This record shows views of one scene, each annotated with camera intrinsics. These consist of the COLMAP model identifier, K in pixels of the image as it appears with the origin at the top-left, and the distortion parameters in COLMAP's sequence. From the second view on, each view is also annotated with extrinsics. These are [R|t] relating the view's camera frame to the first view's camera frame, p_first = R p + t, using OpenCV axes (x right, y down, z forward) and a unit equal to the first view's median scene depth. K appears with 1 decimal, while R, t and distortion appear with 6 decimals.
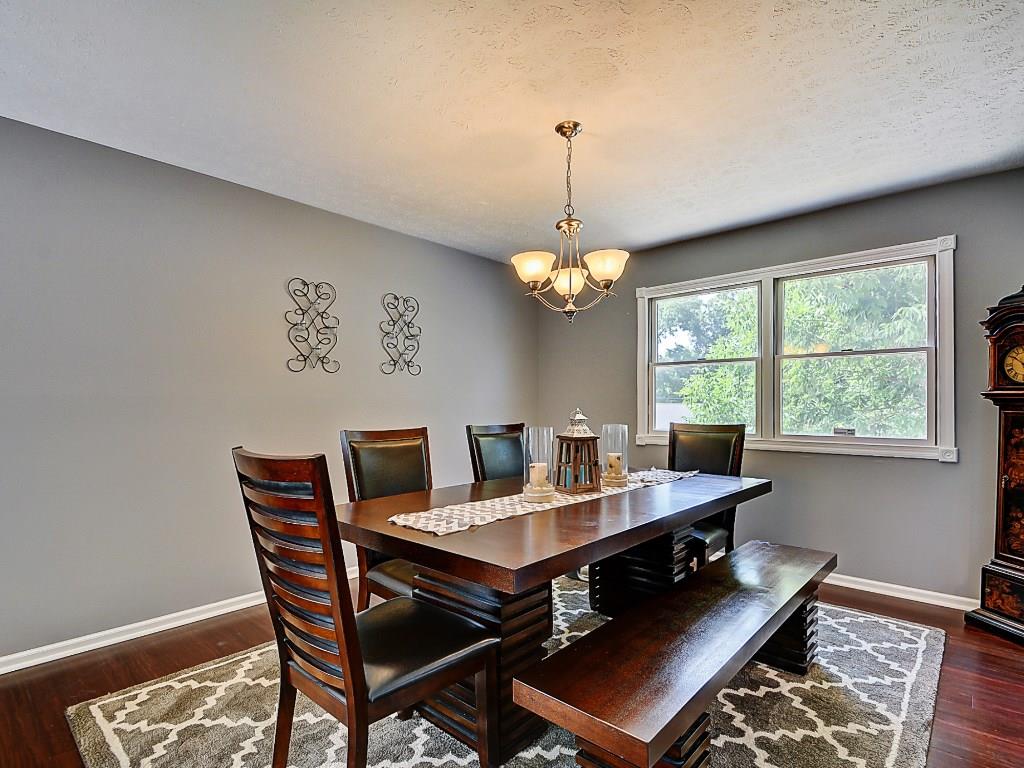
lens RADIAL K [[524.1, 0, 513.4], [0, 524.1, 396.8], [0, 0, 1]] dist [0.054022, 0.000398]
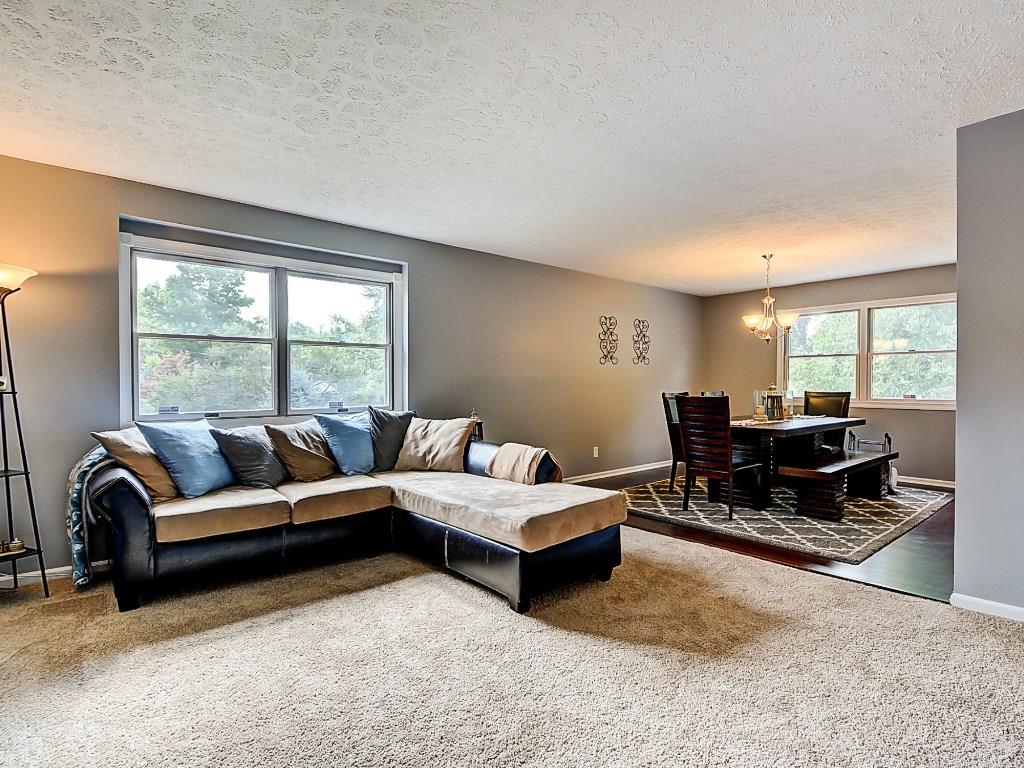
lens RADIAL K [[509.7, 0, 515.4], [0, 509.7, 382.5], [0, 0, 1]] dist [0.003817, -0.000060]
pose [[0.988949, 0.003191, -0.148221, -0.406693], [-0.000324, 0.999813, 0.019361, -0.013849], [0.148255, -0.019099, 0.988765, -0.834508]]
